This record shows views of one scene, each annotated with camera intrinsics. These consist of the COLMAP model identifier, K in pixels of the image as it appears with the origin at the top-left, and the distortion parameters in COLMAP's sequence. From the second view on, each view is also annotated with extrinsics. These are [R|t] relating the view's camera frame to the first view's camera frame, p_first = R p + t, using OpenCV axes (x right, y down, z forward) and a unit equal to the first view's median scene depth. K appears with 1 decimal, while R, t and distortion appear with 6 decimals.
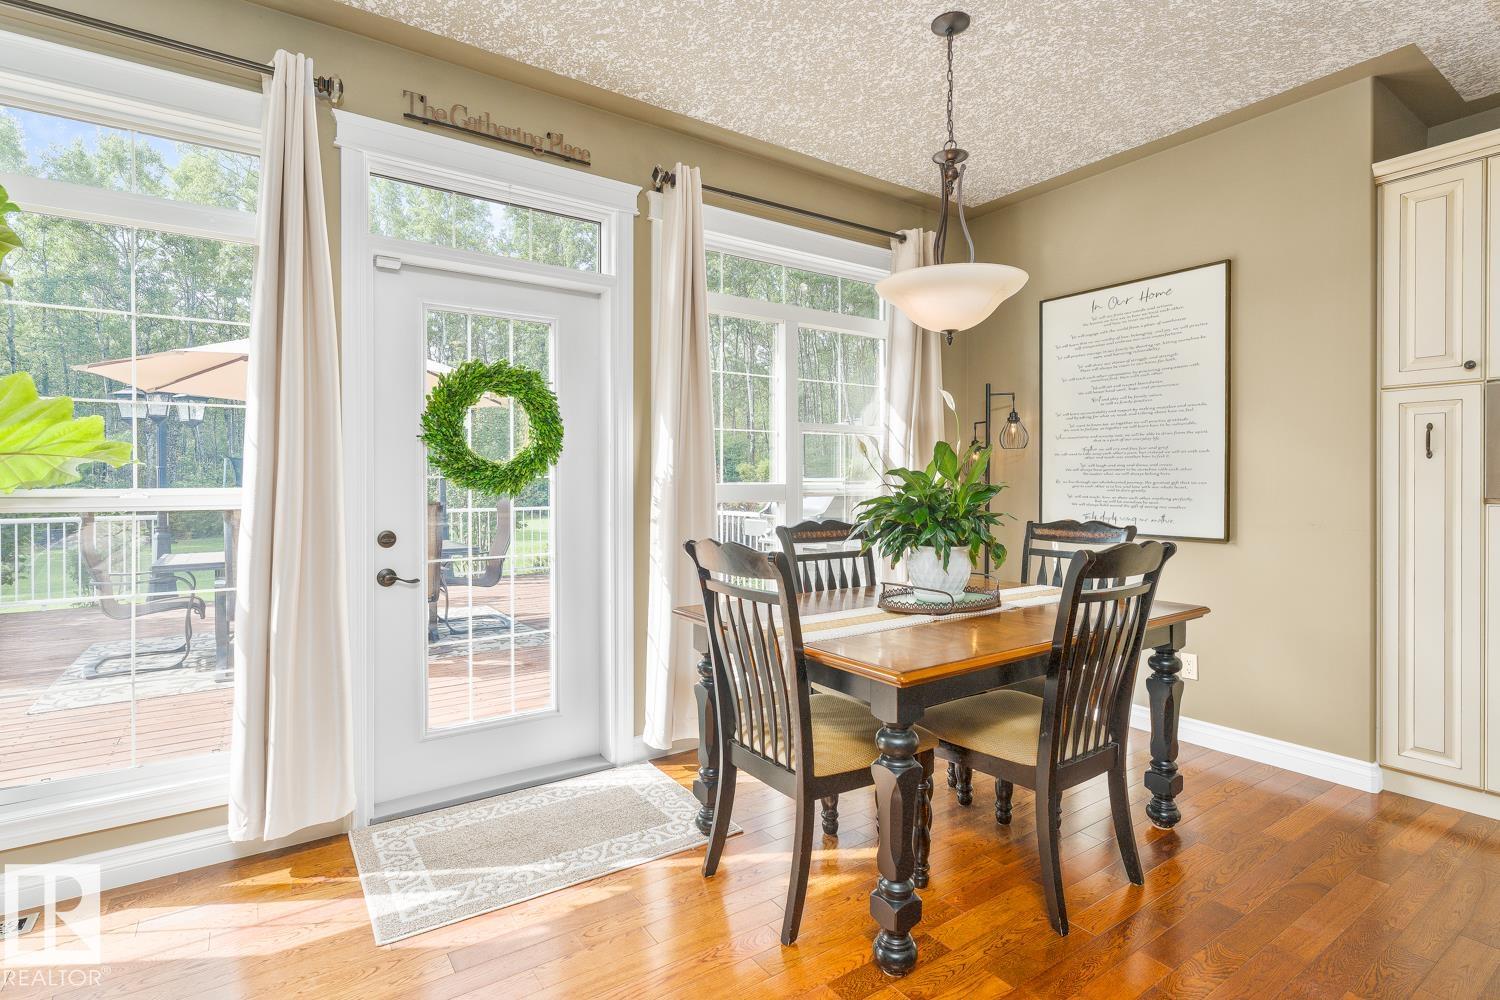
lens RADIAL K [[743.8, 0, 752.0], [0, 743.8, 486.9], [0, 0, 1]] dist [-0.001686, -0.000214]
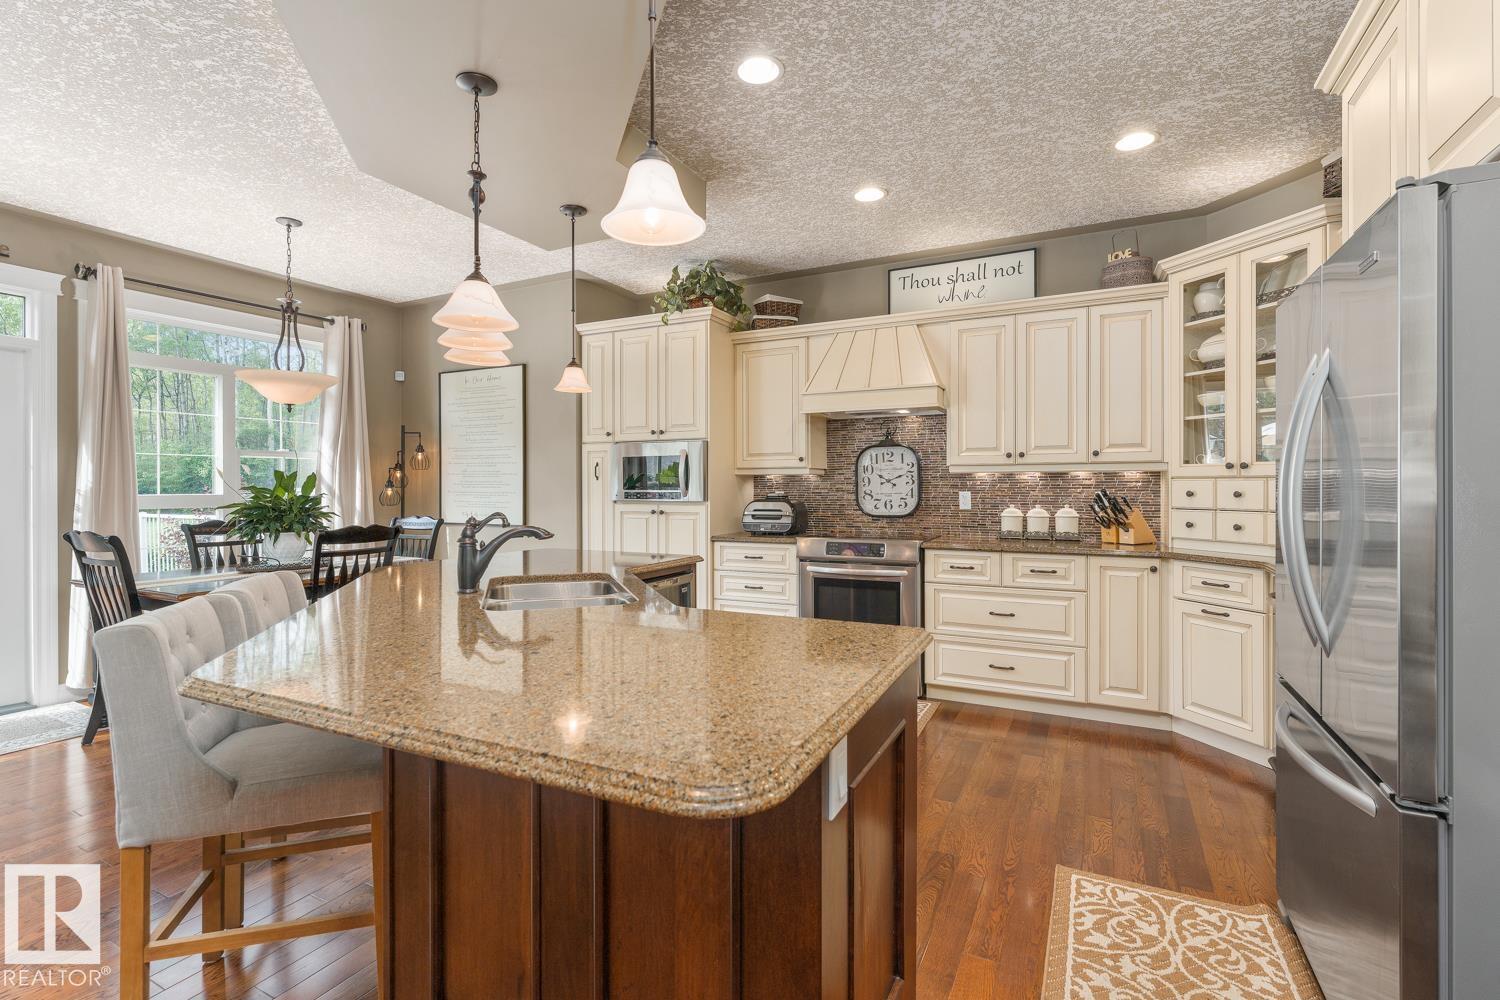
lens RADIAL K [[688.4, 0, 746.1], [0, 688.4, 488.5], [0, 0, 1]] dist [-0.001232, -0.000430]
pose [[0.883130, -0.000752, 0.469127, 0.361932], [0.001933, 0.999996, -0.002036, -0.011603], [-0.469123, 0.002705, 0.883128, -0.688913]]
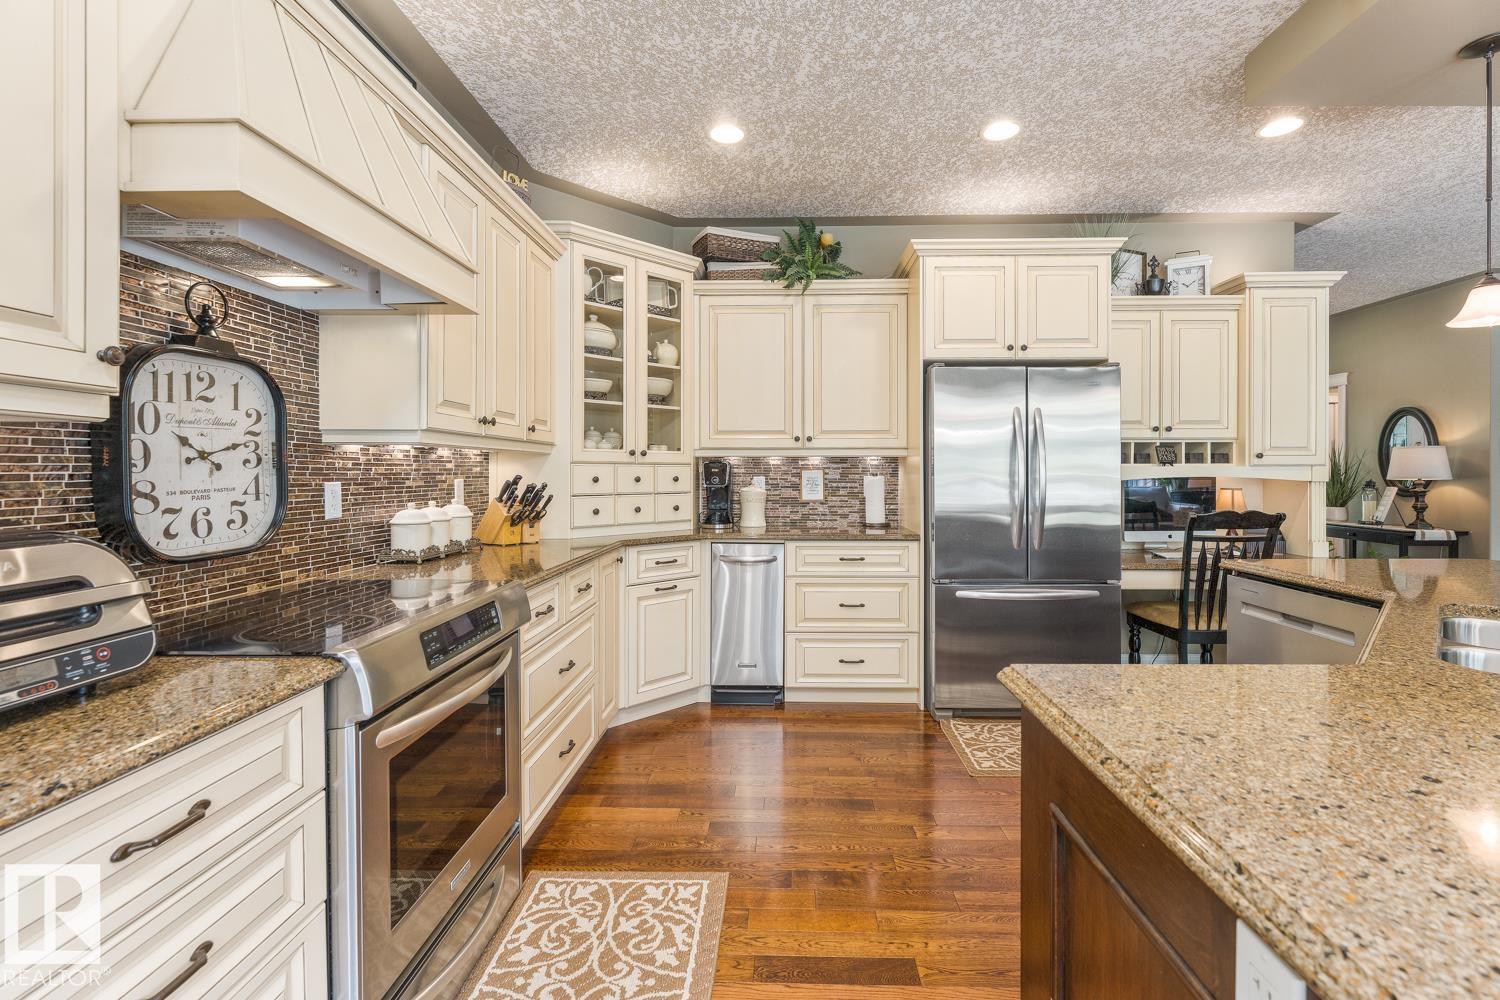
lens RADIAL K [[655.9, 0, 772.3], [0, 655.9, 474.1], [0, 0, 1]] dist [-0.000400, -0.000234]
pose [[-0.804910, 0.000824, 0.593397, 0.688787], [0.004940, 0.999974, 0.005312, -0.016562], [-0.593377, 0.007207, -0.804893, 0.636961]]
